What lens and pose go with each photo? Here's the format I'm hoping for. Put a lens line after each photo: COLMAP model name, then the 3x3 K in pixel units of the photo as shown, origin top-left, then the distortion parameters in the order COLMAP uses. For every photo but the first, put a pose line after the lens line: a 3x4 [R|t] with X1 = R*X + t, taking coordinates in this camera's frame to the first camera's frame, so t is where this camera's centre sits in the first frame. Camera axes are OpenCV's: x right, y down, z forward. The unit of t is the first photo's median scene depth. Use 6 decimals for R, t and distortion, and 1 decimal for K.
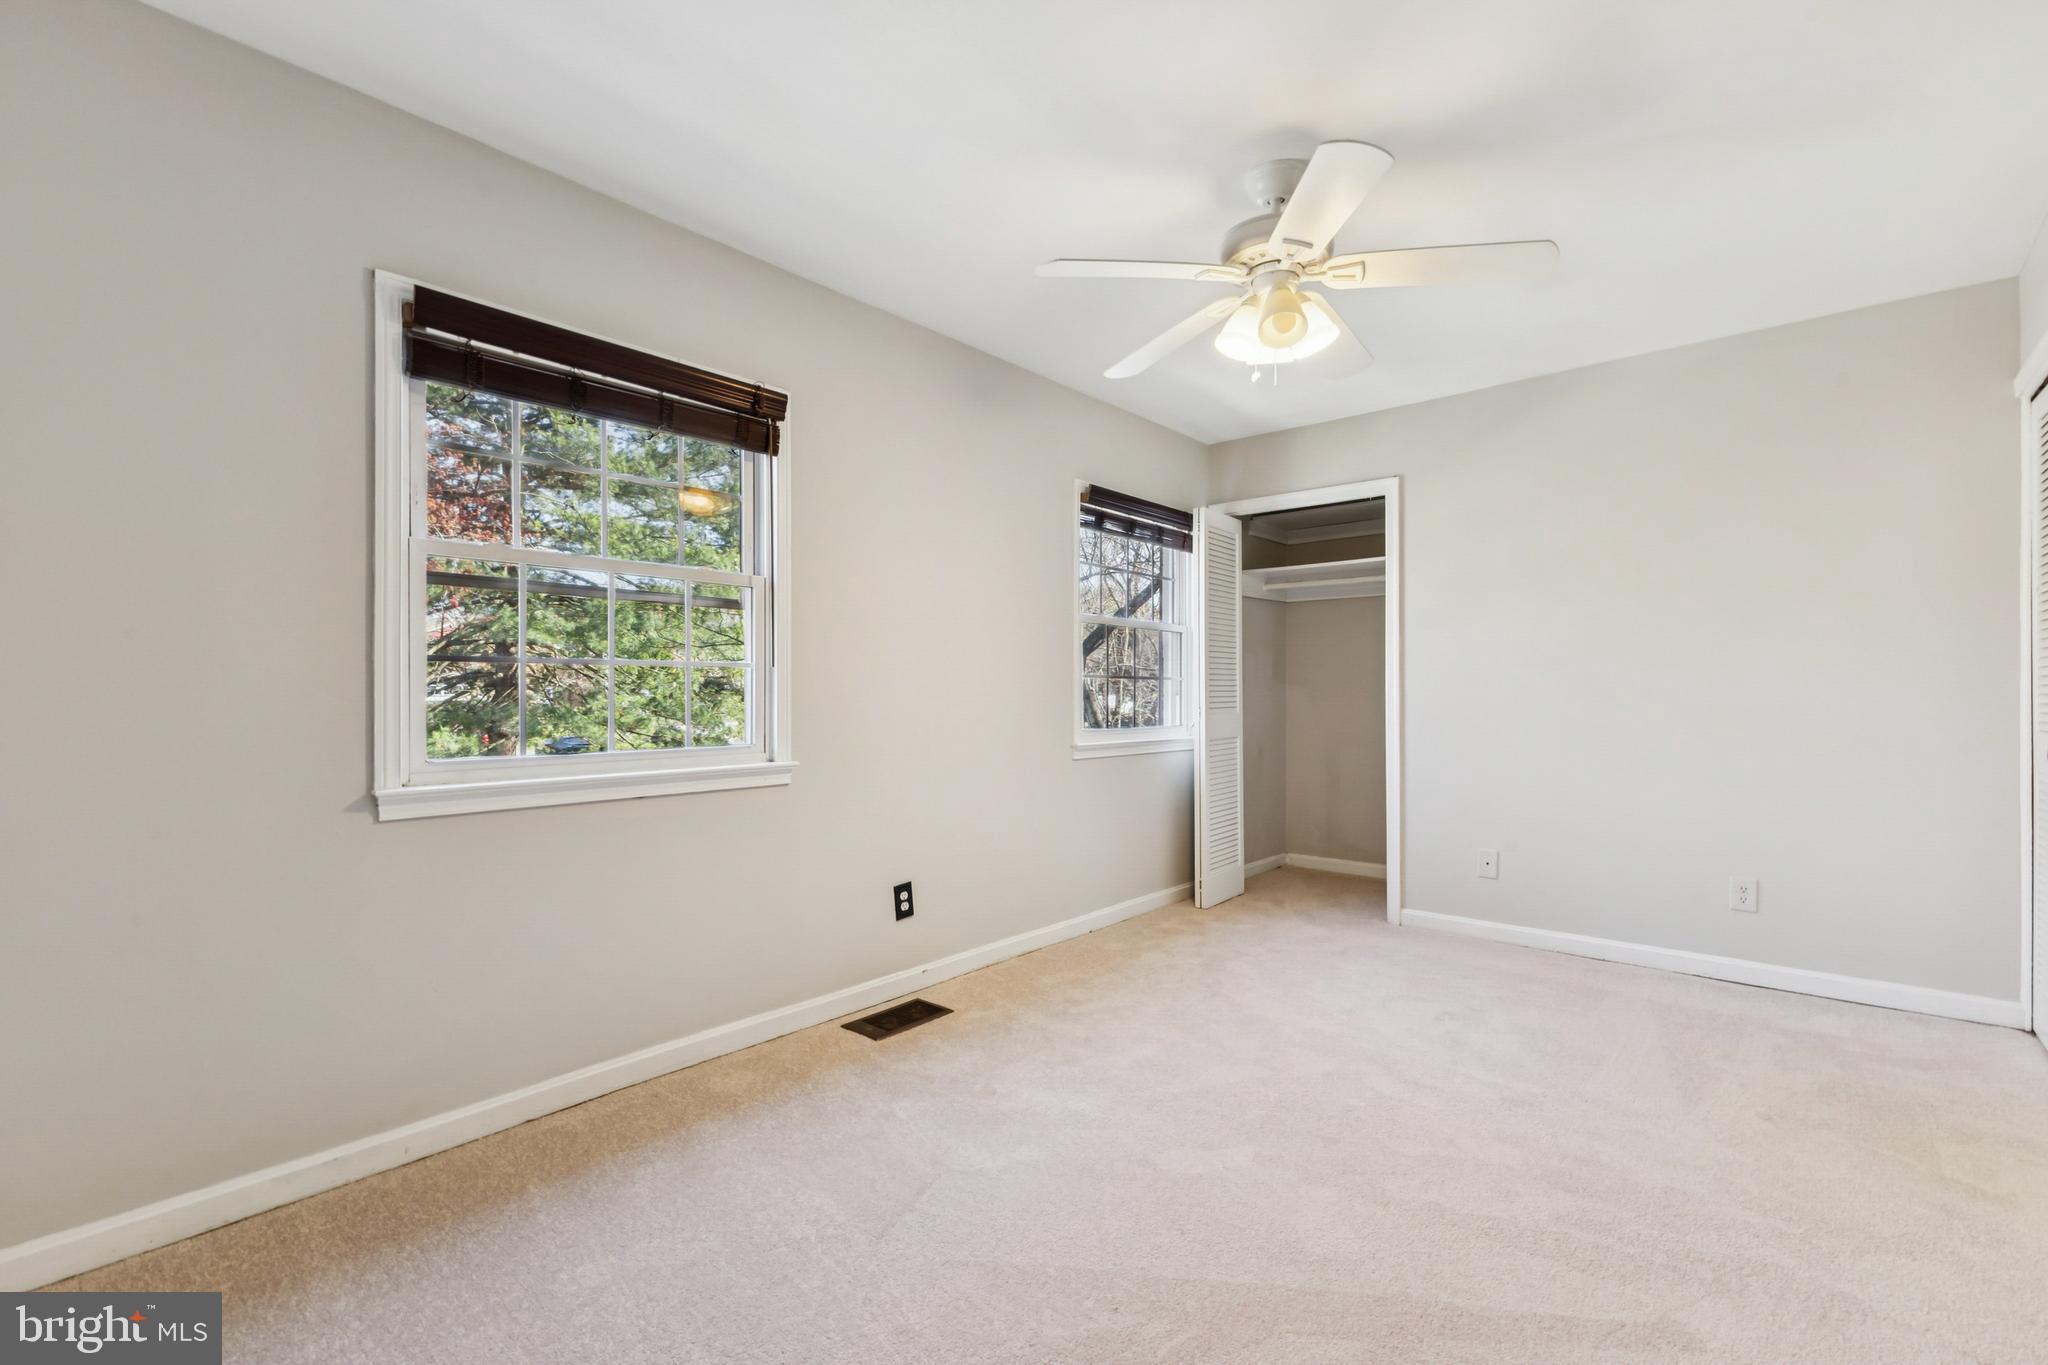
lens RADIAL K [[889.0, 0, 1036.1], [0, 889.0, 685.4], [0, 0, 1]] dist [0.008935, 0.000021]
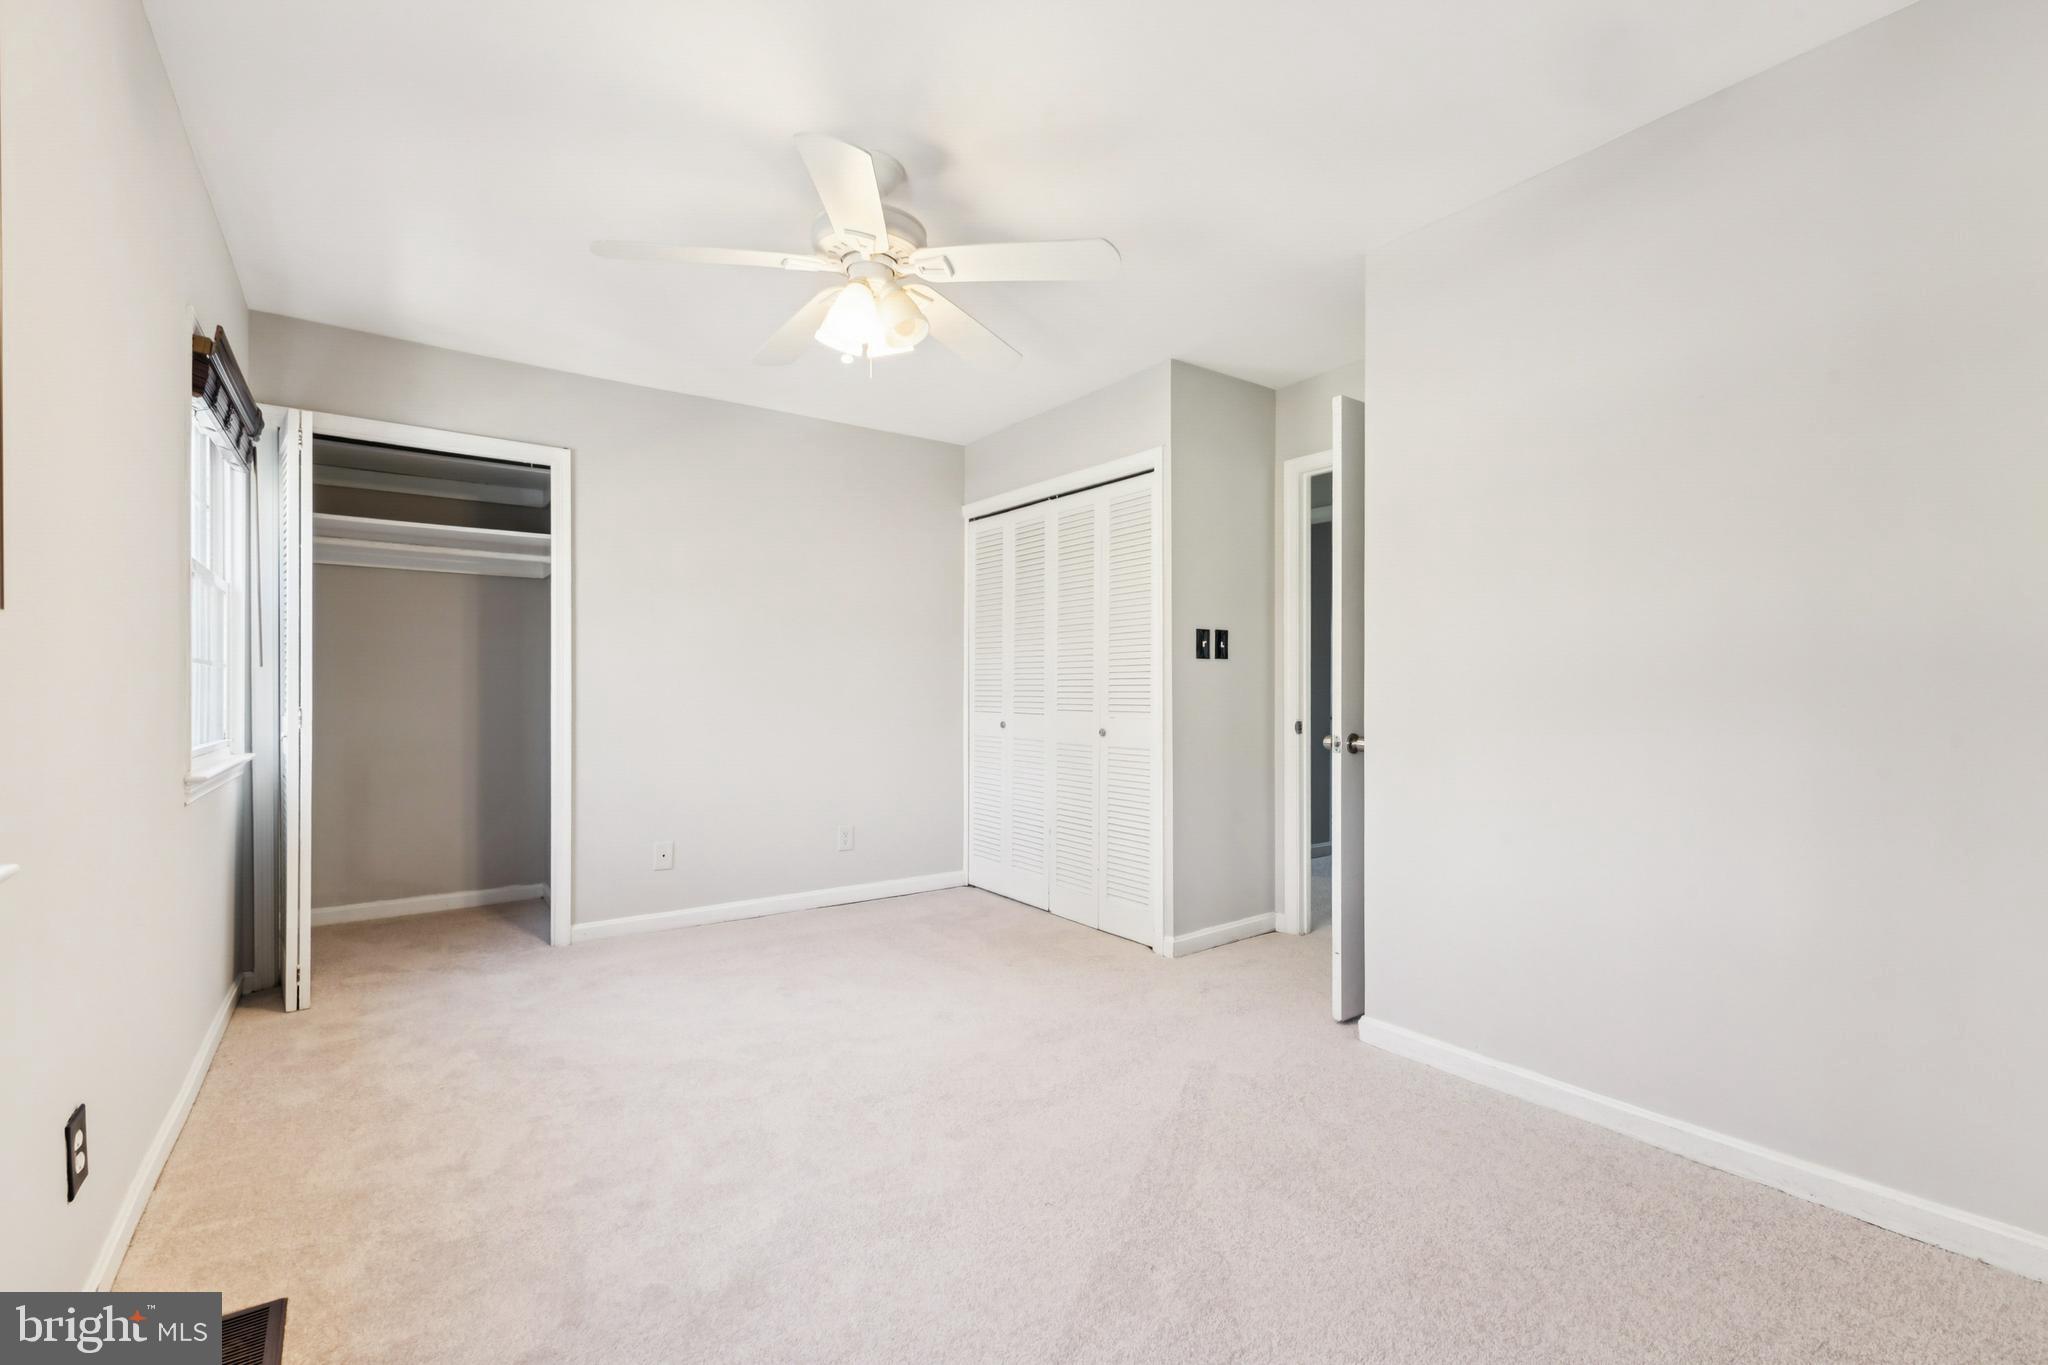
lens RADIAL K [[889.0, 0, 1036.1], [0, 889.0, 685.4], [0, 0, 1]] dist [0.008935, 0.000021]
pose [[0.234446, 0.003920, 0.972121, -0.384469], [-0.012646, 0.999920, -0.000982, -0.000204], [-0.972047, -0.012063, 0.234477, 0.343048]]
